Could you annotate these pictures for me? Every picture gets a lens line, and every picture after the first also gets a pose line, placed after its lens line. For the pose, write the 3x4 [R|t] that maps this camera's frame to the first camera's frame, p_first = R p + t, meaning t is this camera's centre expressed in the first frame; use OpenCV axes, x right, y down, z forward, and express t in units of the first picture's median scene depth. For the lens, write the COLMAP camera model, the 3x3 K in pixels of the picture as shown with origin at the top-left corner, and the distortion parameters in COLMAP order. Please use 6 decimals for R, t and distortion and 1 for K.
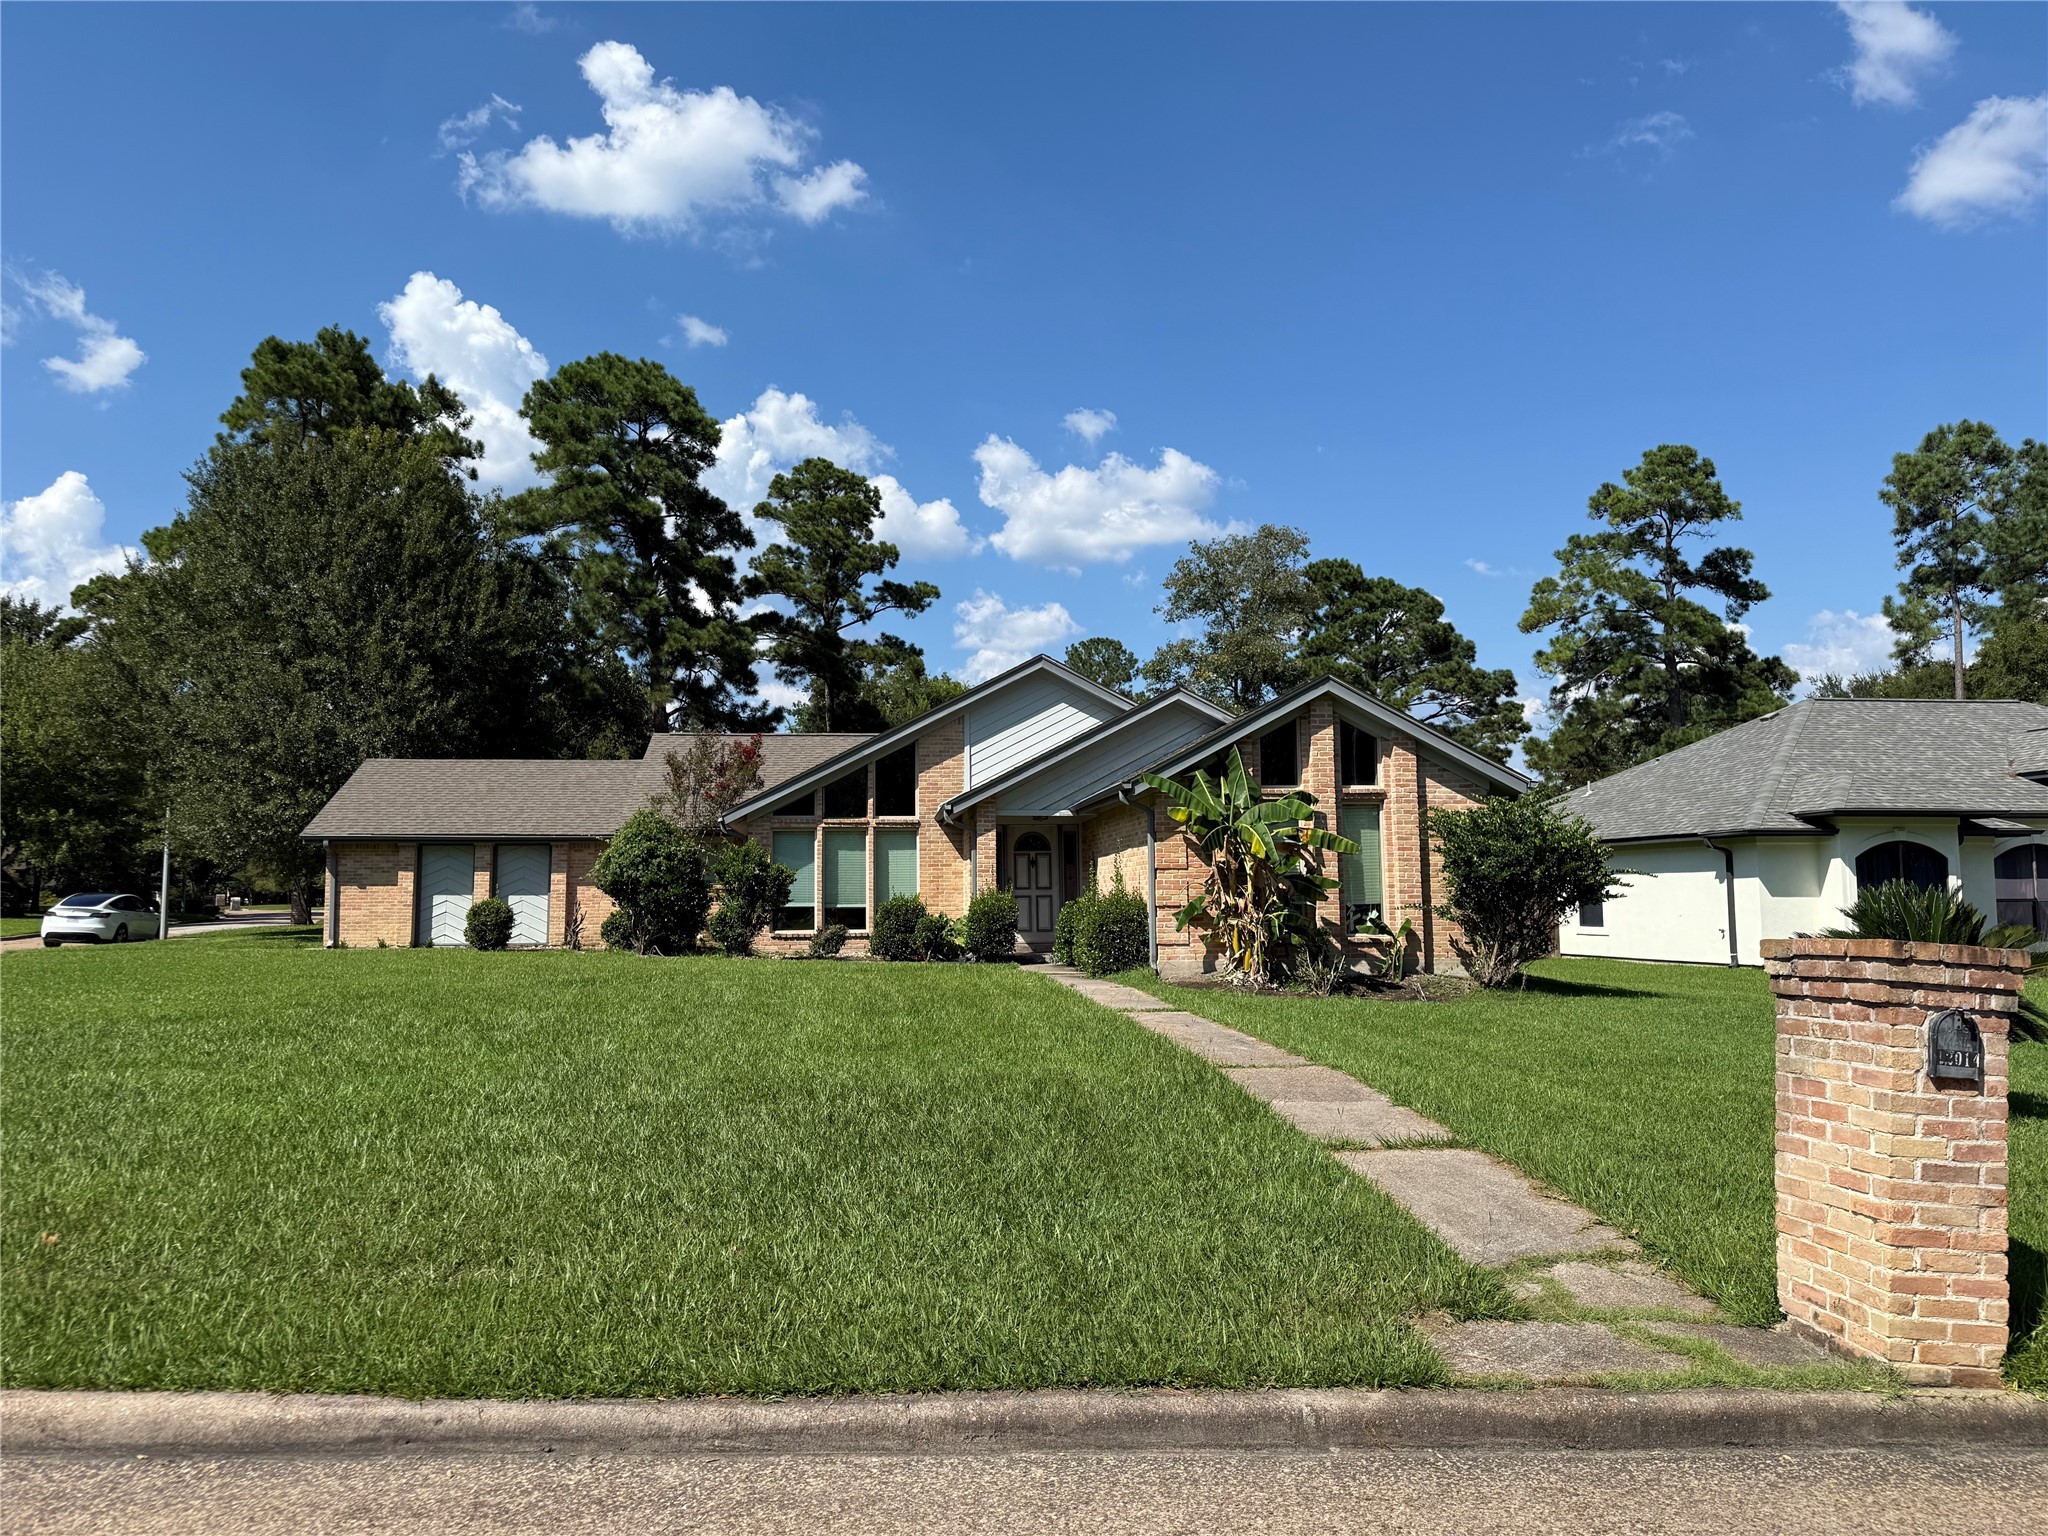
lens RADIAL K [[1467.7, 0, 1025.8], [0, 1467.7, 777.9], [0, 0, 1]] dist [-0.005235, -0.018270]
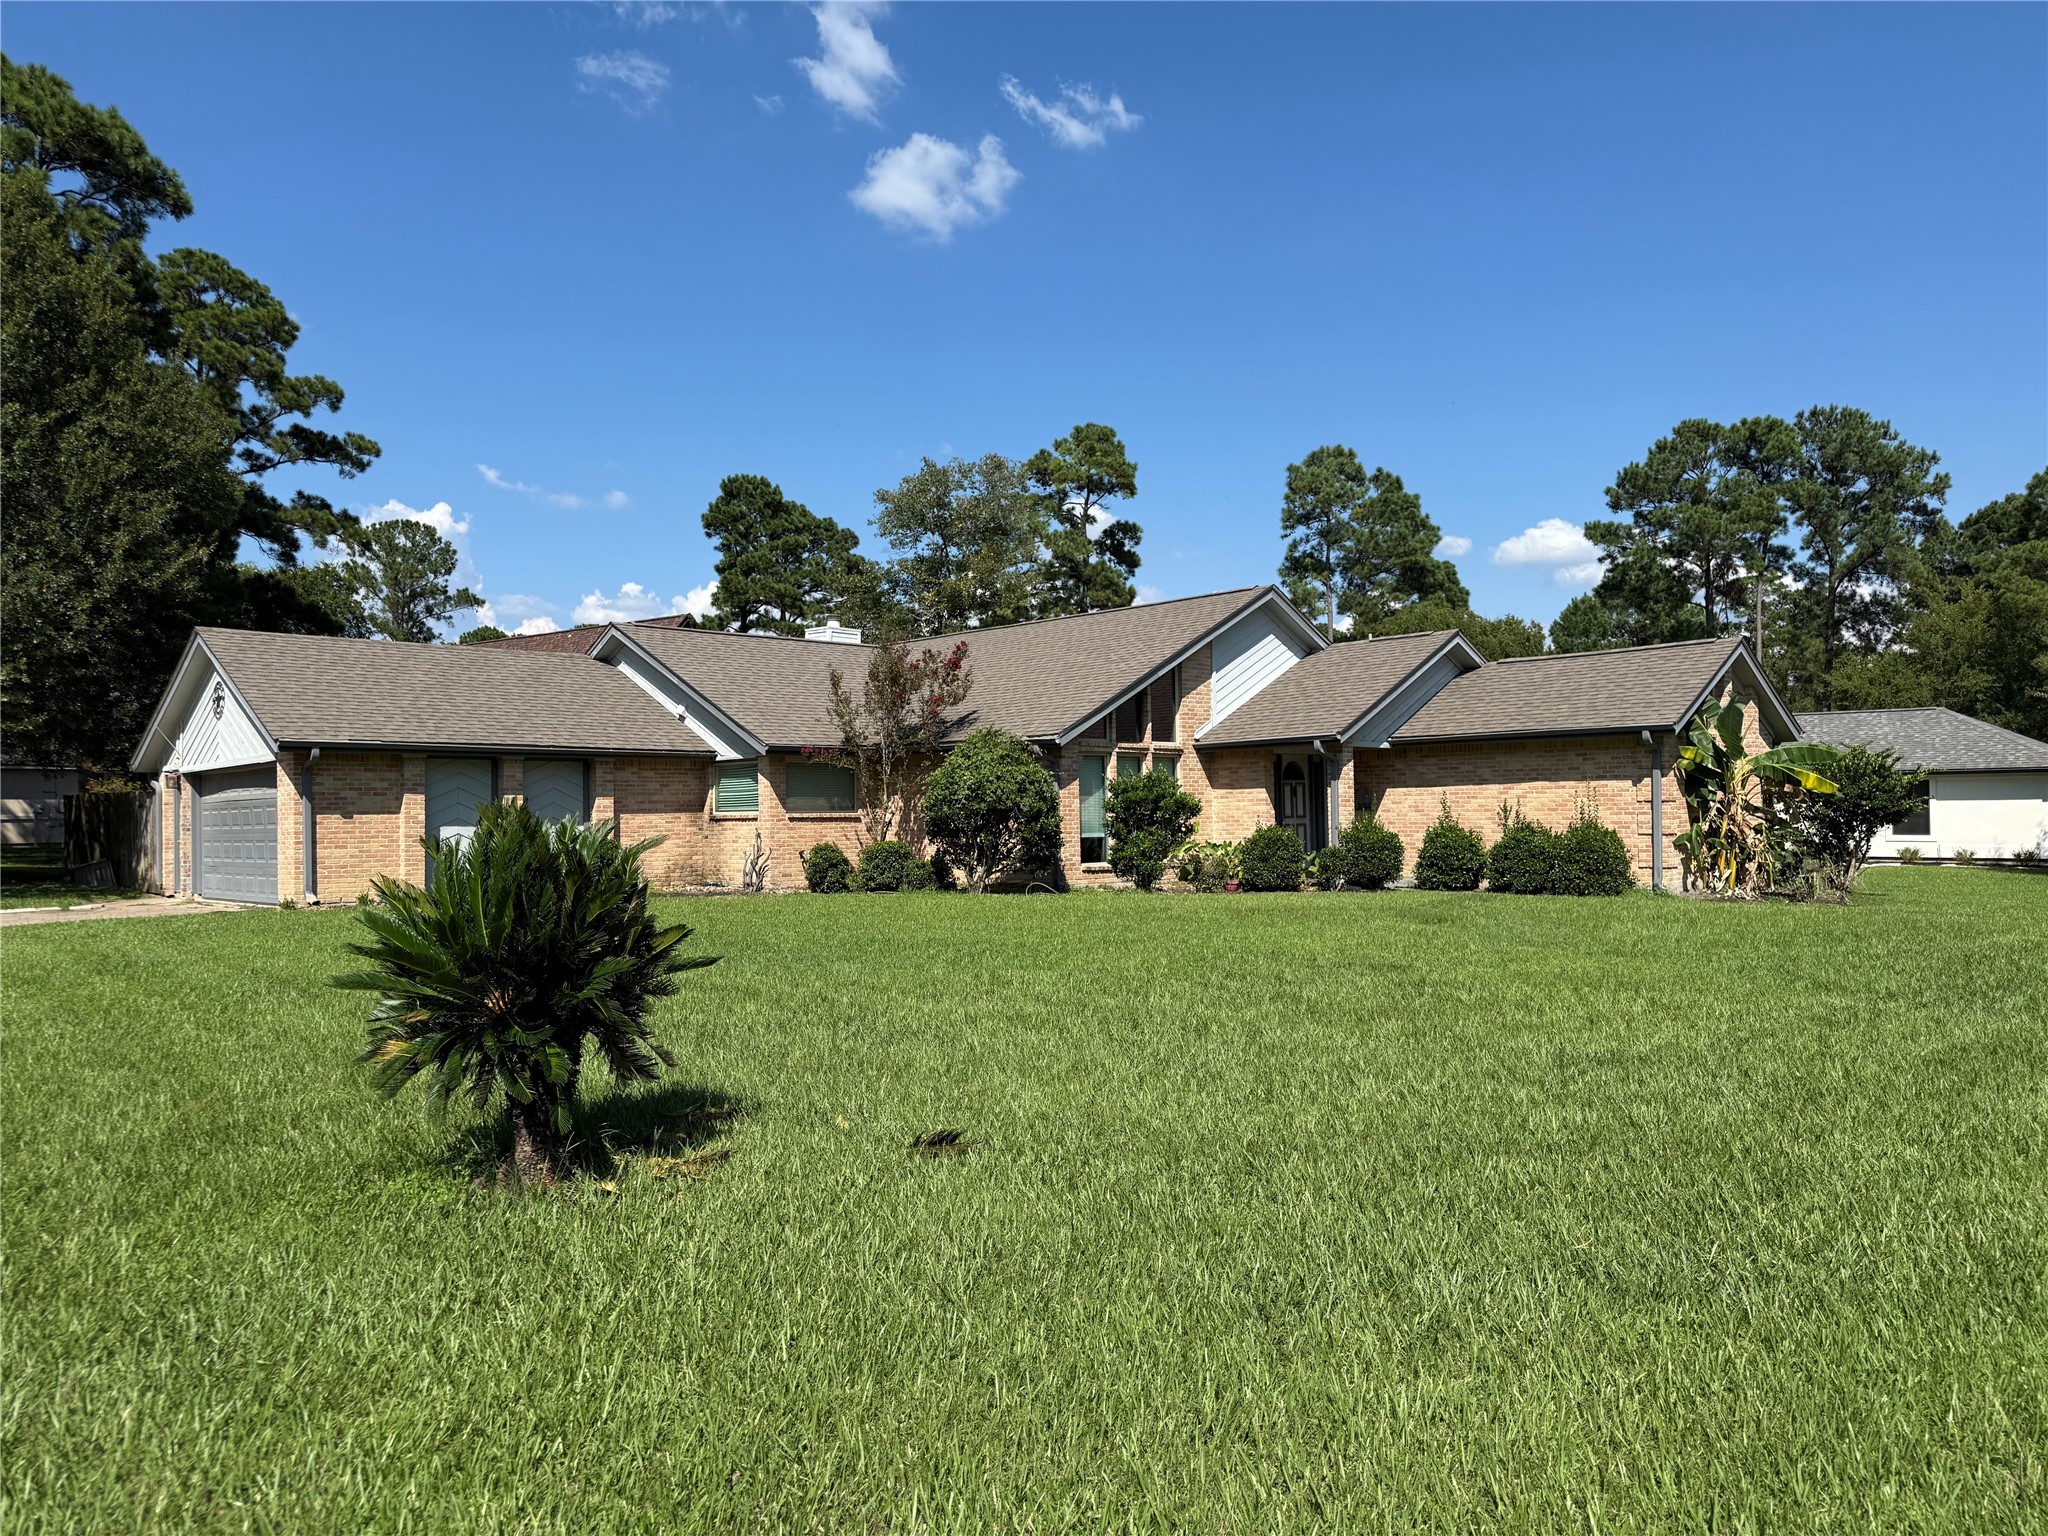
lens RADIAL K [[1467.7, 0, 1024.1], [0, 1467.7, 762.9], [0, 0, 1]] dist [-0.005235, -0.018270]
pose [[0.788814, 0.019605, 0.614320, -0.367172], [-0.048672, 0.998345, 0.030637, 0.006781], [-0.612702, -0.054067, 0.788462, 0.141651]]
